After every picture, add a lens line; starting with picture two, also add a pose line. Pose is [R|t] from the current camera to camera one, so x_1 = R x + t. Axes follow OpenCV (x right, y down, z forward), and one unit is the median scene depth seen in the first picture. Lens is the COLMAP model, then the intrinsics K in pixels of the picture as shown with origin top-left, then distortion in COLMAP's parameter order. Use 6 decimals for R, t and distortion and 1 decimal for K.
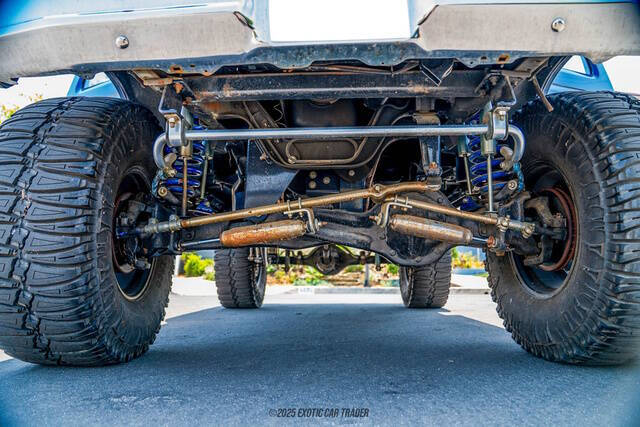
lens RADIAL K [[447.8, 0, 320.0], [0, 447.8, 213.5], [0, 0, 1]] dist [-0.086146, 0.000492]
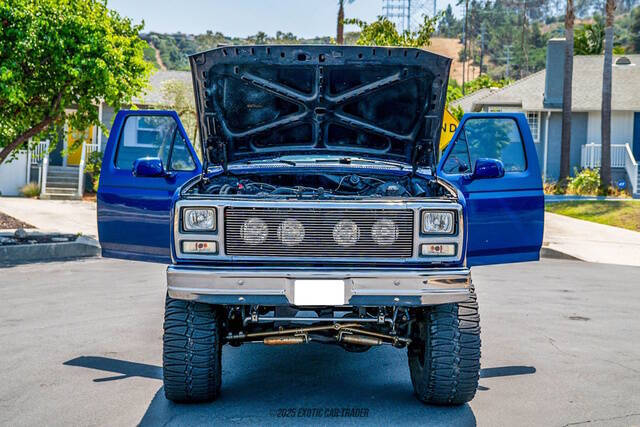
lens RADIAL K [[792.5, 0, 323.8], [0, 792.5, 197.2], [0, 0, 1]] dist [0.030675, 0.014990]
pose [[0.999416, 0.015528, 0.030441, -0.063547], [-0.020836, 0.982954, 0.182670, -1.354826], [-0.027086, -0.183197, 0.982703, -2.662158]]
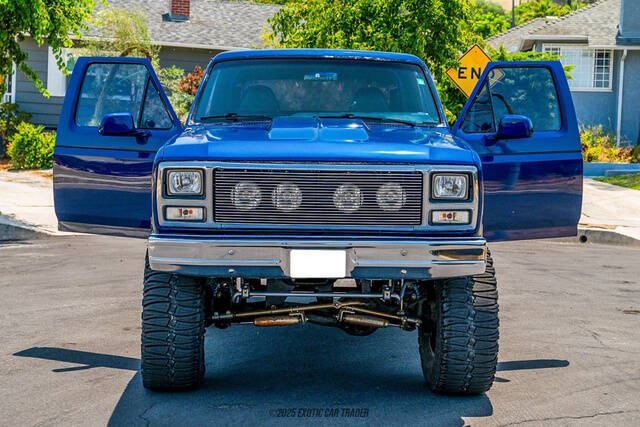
lens RADIAL K [[1111.0, 0, 321.1], [0, 1111.0, 176.9], [0, 0, 1]] dist [0.160881, 0.199002]
pose [[0.999256, 0.017937, 0.034133, -0.115727], [-0.024127, 0.981368, 0.190619, -1.485426], [-0.030078, -0.191301, 0.981071, -3.577804]]
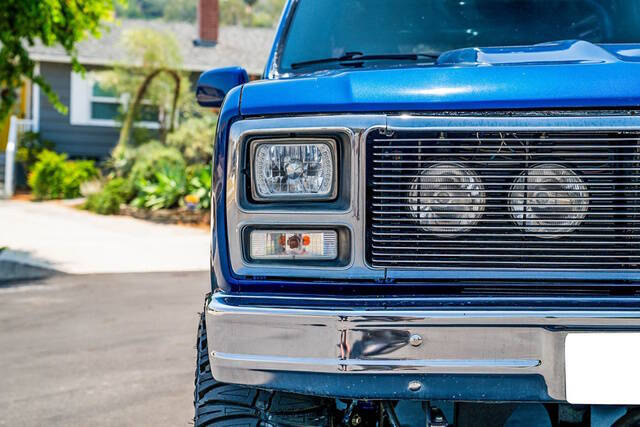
lens RADIAL K [[1015.2, 0, 320.0], [0, 1015.2, 213.5], [0, 0, 1]] dist [0.237167, -0.075171]
pose [[0.999768, 0.005166, 0.020931, -0.500034], [-0.009127, 0.980985, 0.193869, -0.854705], [-0.019532, -0.194015, 0.980804, -0.850896]]
